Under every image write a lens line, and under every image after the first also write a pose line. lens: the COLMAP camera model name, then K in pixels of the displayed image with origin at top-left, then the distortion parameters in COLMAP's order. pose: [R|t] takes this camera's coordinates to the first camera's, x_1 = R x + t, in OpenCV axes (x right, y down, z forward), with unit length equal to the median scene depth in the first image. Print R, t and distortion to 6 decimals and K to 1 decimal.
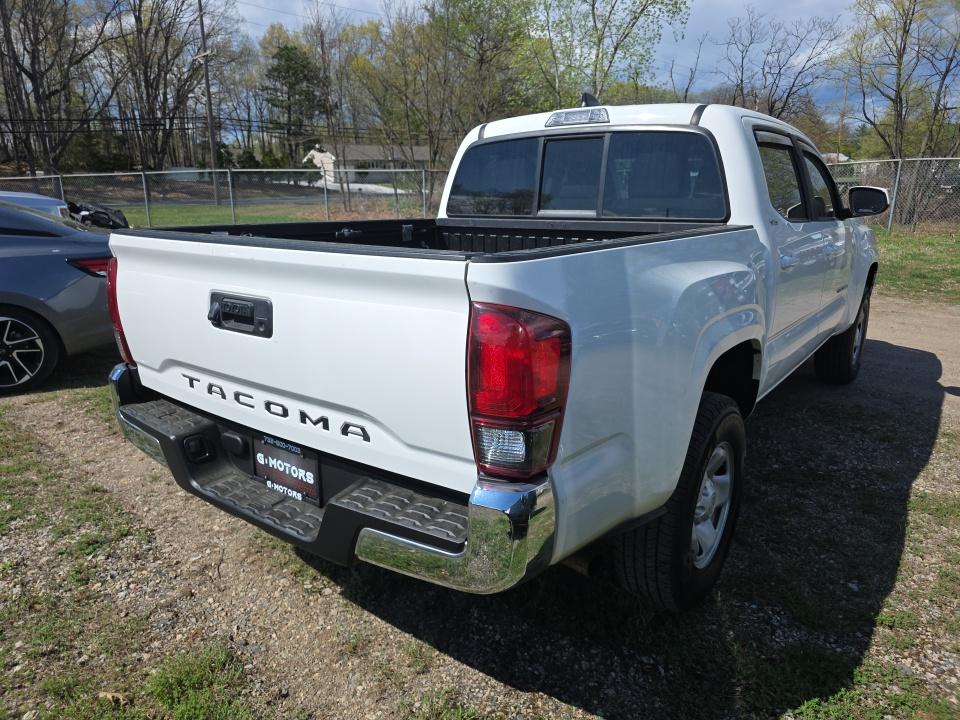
lens RADIAL K [[648.9, 0, 463.5], [0, 648.9, 360.6], [0, 0, 1]] dist [0.049578, -0.052437]
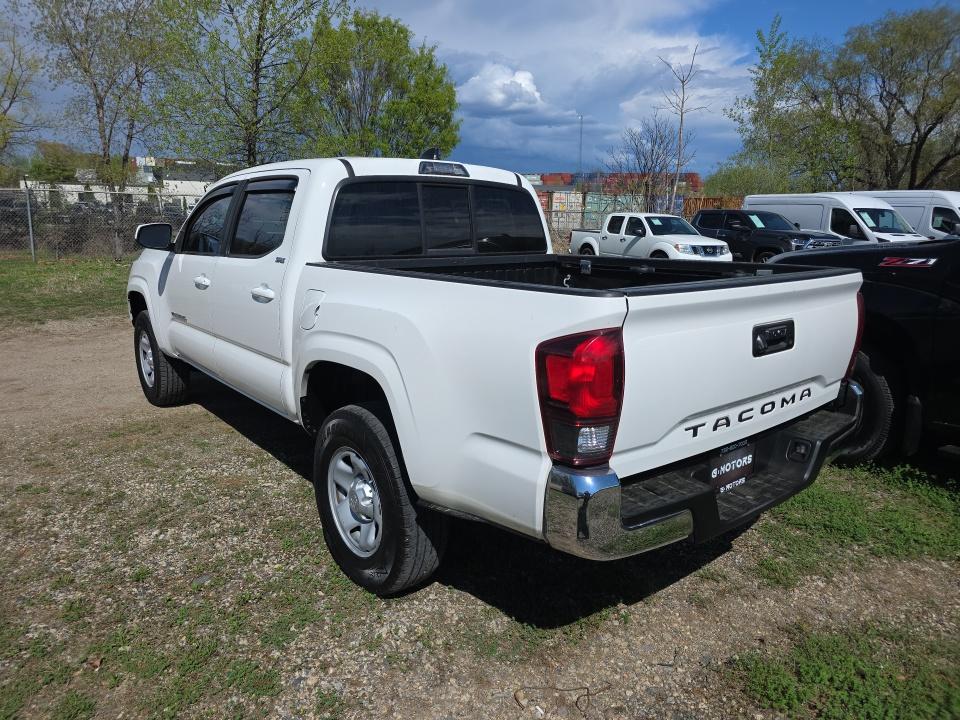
lens RADIAL K [[648.9, 0, 463.5], [0, 648.9, 360.6], [0, 0, 1]] dist [0.049578, -0.052437]
pose [[0.235403, -0.193621, 0.952416, -1.492001], [0.234217, 0.962375, 0.137756, -0.301402], [-0.943254, 0.190644, 0.271895, 1.101812]]
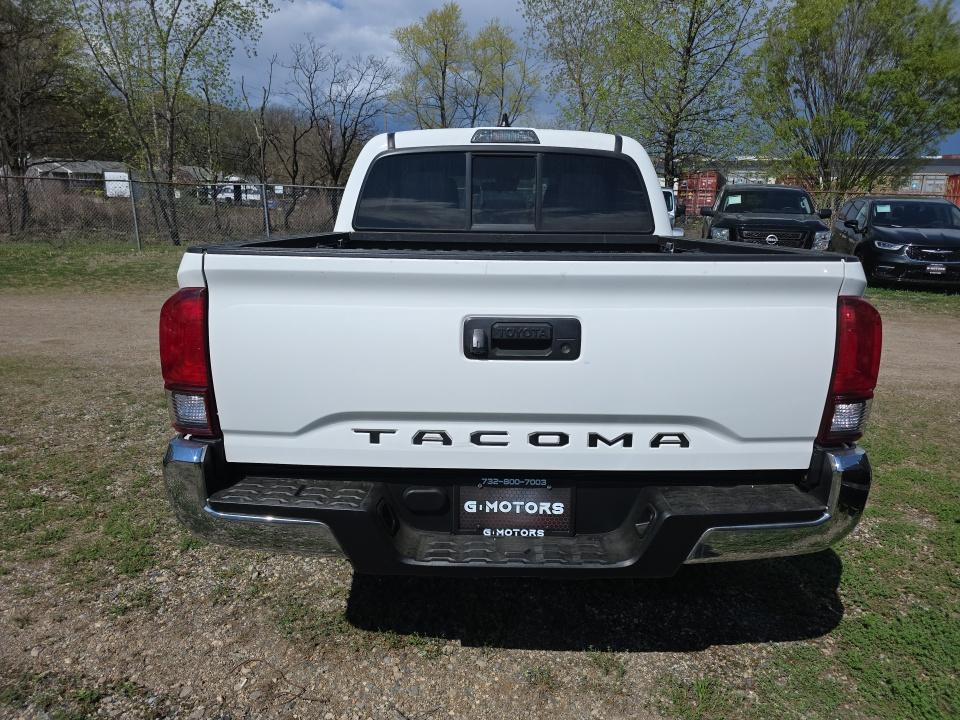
lens RADIAL K [[648.9, 0, 463.5], [0, 648.9, 360.6], [0, 0, 1]] dist [0.049578, -0.052437]
pose [[0.798711, -0.124226, 0.588751, -0.831200], [0.136857, 0.990317, 0.023294, -0.065720], [-0.585944, 0.061970, 0.807979, 0.306014]]
